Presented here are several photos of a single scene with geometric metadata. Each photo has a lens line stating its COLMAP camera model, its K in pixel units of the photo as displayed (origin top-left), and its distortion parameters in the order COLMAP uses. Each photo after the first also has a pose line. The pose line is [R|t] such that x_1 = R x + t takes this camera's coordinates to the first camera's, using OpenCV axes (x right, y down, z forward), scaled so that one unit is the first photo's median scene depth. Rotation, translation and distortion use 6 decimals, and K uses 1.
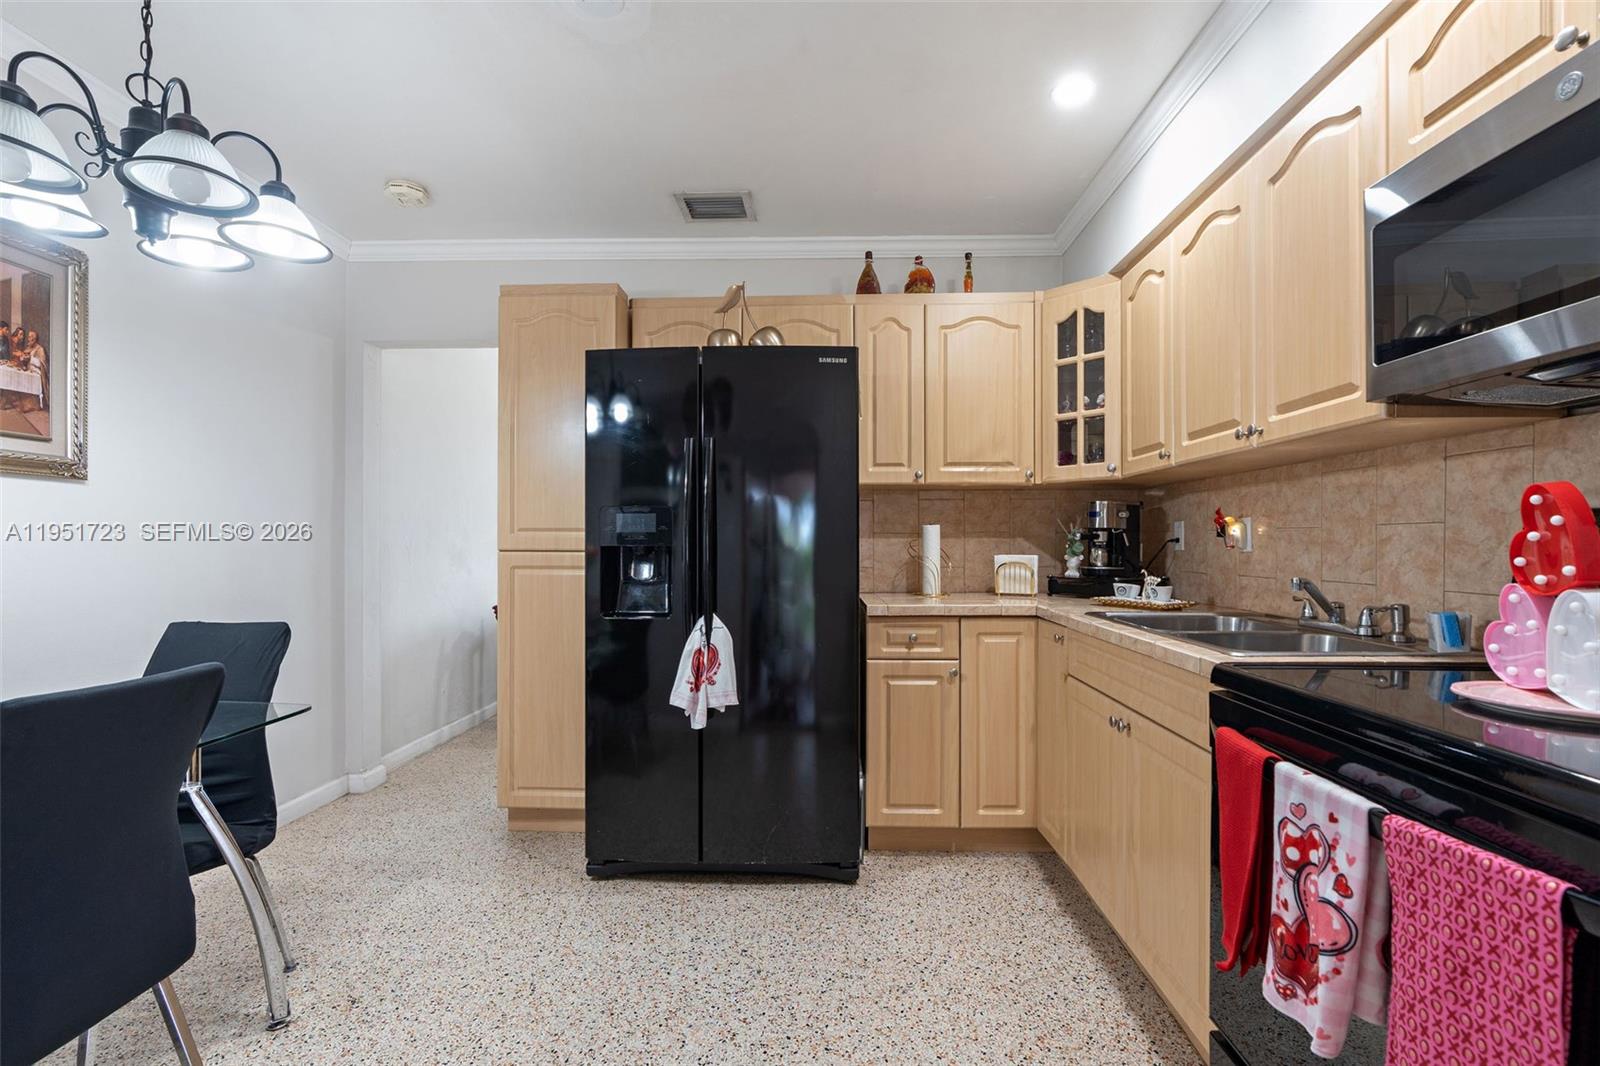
lens RADIAL K [[719.0, 0, 805.8], [0, 719.0, 545.6], [0, 0, 1]] dist [-0.000874, 0.000260]
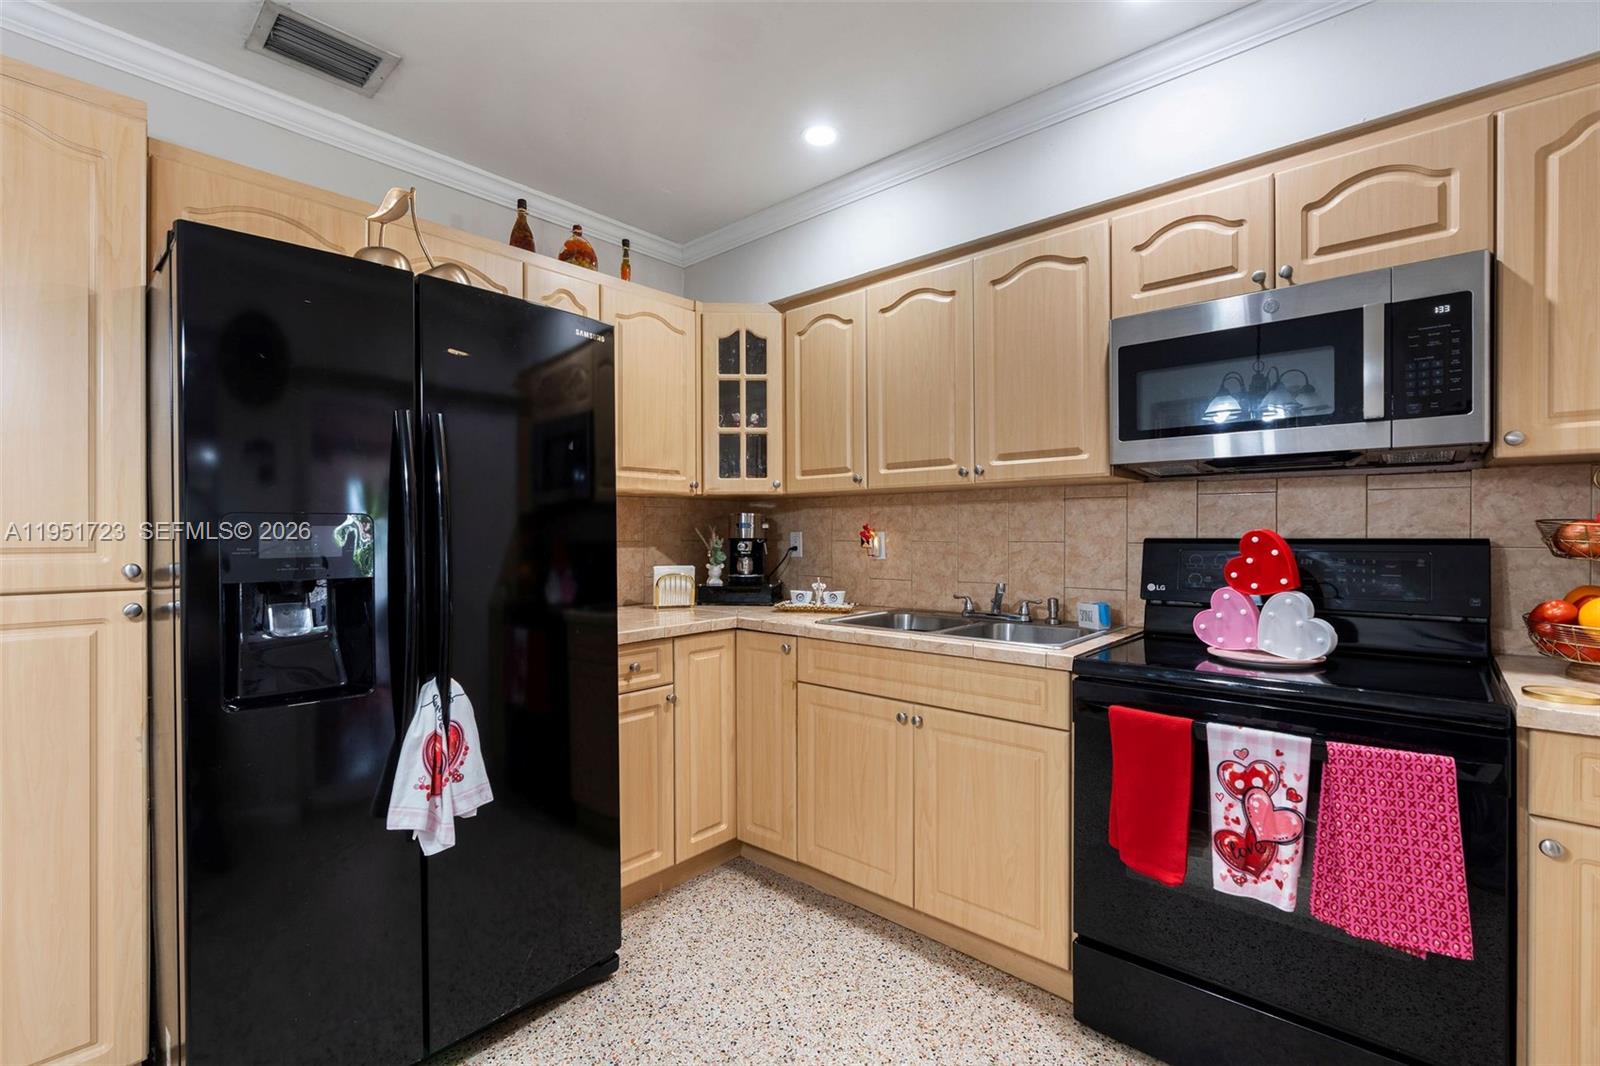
lens RADIAL K [[711.9, 0, 796.4], [0, 711.9, 535.7], [0, 0, 1]] dist [-0.000511, 0.000433]
pose [[0.648310, -0.005554, 0.761356, -0.430306], [0.006937, 0.999975, 0.001388, -0.035973], [-0.761345, 0.004382, 0.648333, 0.320544]]
